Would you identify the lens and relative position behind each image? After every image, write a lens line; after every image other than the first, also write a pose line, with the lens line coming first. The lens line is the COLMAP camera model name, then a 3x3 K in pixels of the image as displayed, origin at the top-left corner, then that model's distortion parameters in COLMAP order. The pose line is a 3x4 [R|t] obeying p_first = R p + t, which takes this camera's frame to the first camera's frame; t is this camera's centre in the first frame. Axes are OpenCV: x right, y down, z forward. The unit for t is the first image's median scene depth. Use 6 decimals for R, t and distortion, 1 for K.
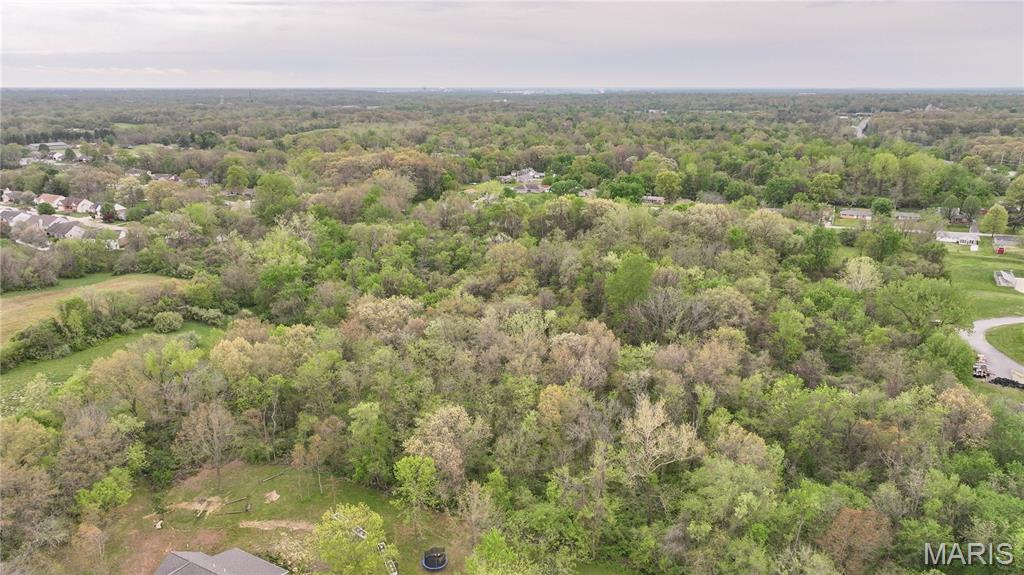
lens RADIAL K [[727.9, 0, 512.6], [0, 727.9, 286.5], [0, 0, 1]] dist [0.004832, 0.003576]
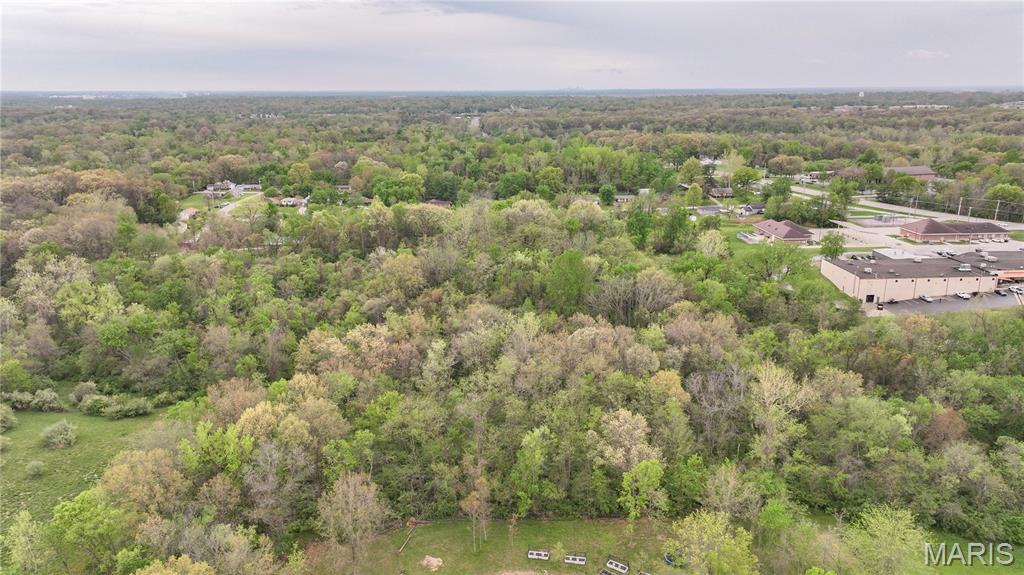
lens RADIAL K [[727.9, 0, 512.6], [0, 727.9, 288.6], [0, 0, 1]] dist [0.004832, 0.003576]
pose [[0.850097, -0.141414, 0.507284, -0.181121], [0.142191, 0.989130, 0.037455, -0.015522], [-0.507067, 0.040290, 0.860965, 0.052301]]
